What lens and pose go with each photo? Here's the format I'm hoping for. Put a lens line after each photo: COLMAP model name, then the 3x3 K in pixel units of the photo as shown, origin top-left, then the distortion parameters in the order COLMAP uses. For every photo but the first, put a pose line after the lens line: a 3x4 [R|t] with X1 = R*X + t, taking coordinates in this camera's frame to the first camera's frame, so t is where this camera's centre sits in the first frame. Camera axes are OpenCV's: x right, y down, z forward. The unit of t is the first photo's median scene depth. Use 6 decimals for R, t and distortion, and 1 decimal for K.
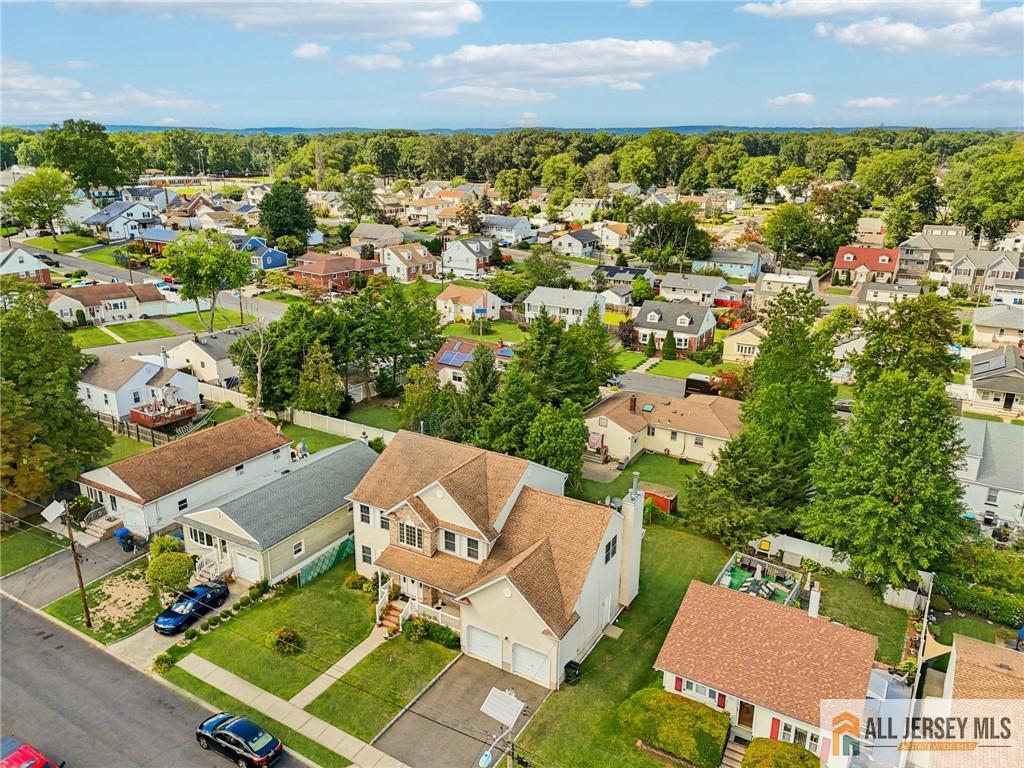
lens RADIAL K [[742.2, 0, 559.4], [0, 742.2, 323.2], [0, 0, 1]] dist [0.002820, -0.001651]
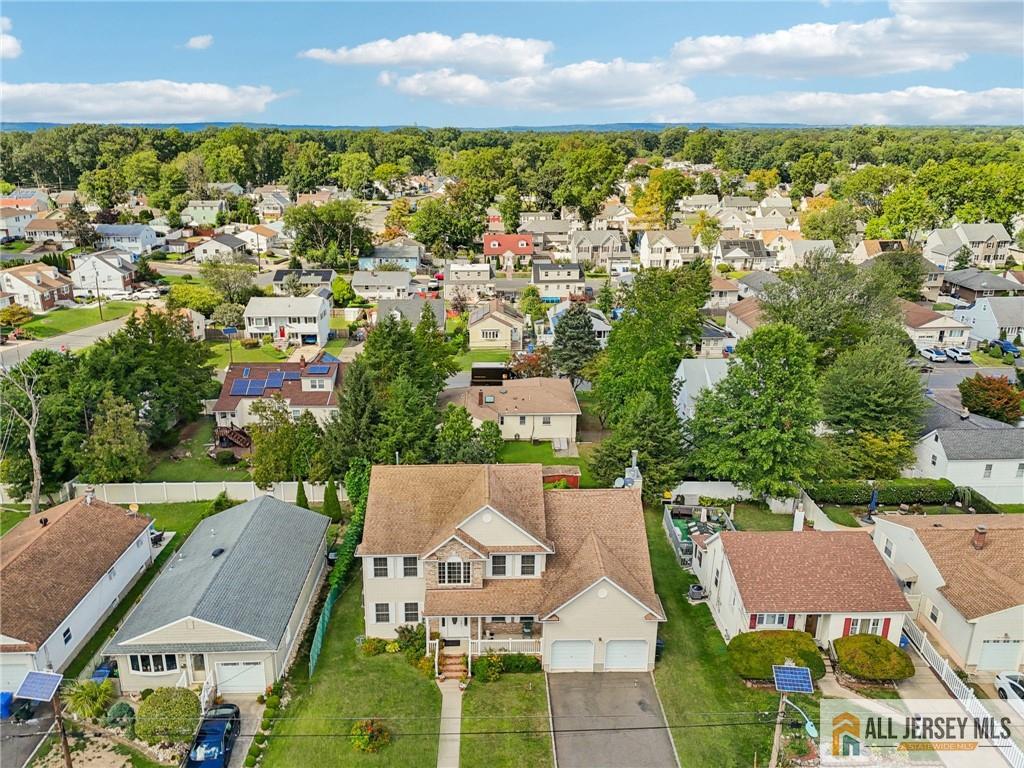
lens RADIAL K [[711.7, 0, 508.6], [0, 711.7, 324.2], [0, 0, 1]] dist [0.084562, -0.141090]
pose [[0.855614, -0.126720, 0.501864, -0.180784], [0.120213, 0.991707, 0.045457, -0.017398], [-0.503462, 0.021437, 0.863751, 0.061573]]
